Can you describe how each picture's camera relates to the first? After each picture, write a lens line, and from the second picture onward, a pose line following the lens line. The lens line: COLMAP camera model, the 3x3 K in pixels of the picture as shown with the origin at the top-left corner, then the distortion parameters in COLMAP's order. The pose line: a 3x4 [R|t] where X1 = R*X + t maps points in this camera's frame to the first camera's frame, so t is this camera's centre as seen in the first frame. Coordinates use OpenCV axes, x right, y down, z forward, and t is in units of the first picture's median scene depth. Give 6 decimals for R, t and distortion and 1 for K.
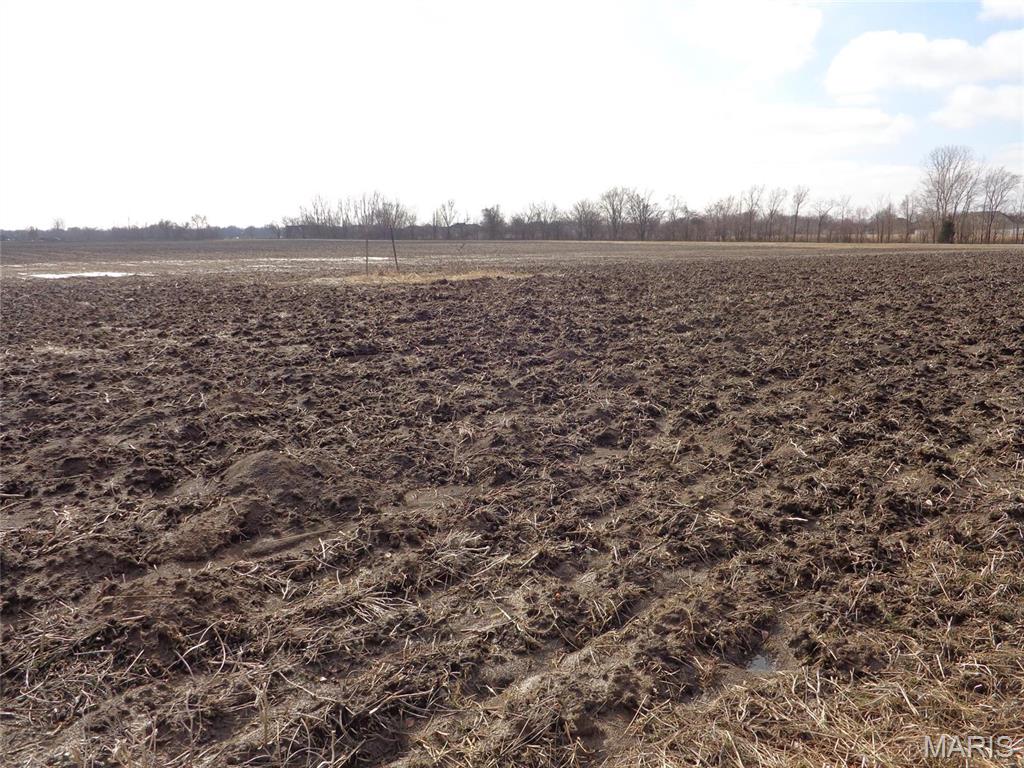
lens RADIAL K [[757.8, 0, 510.4], [0, 757.8, 379.3], [0, 0, 1]] dist [-0.005726, -0.002139]
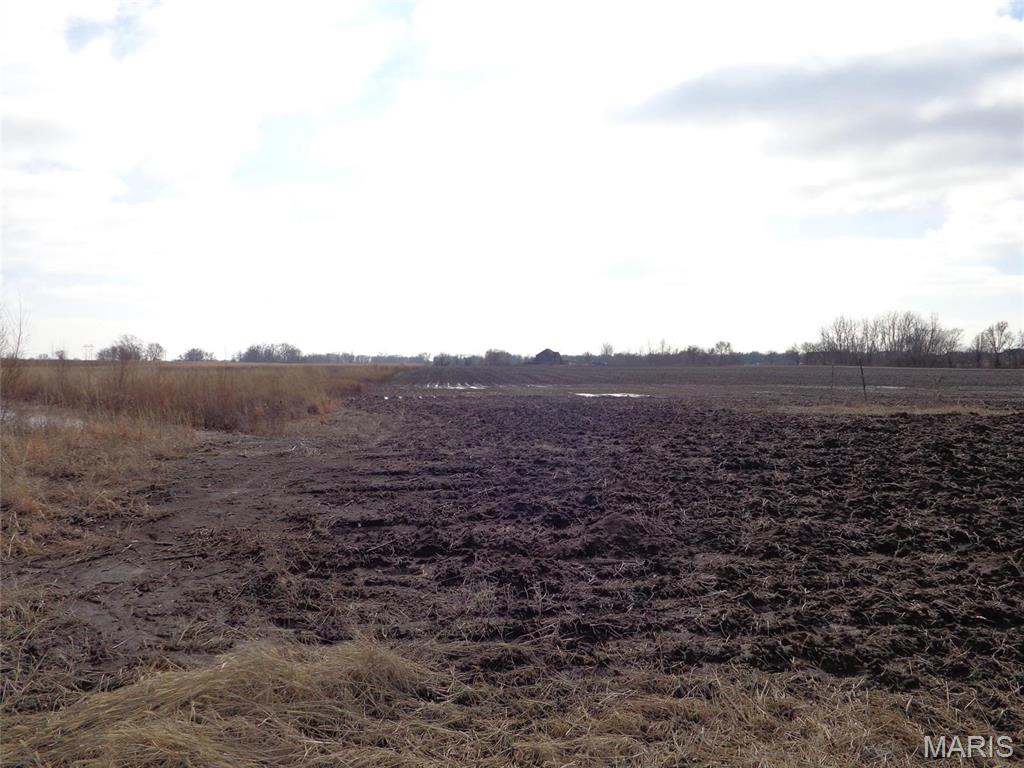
lens RADIAL K [[757.8, 0, 510.4], [0, 757.8, 379.3], [0, 0, 1]] dist [-0.005726, -0.002139]
pose [[0.792017, 0.020206, -0.610165, 0.377172], [-0.119656, 0.985205, -0.122691, 0.032546], [0.598659, 0.170183, 0.782717, -0.352838]]
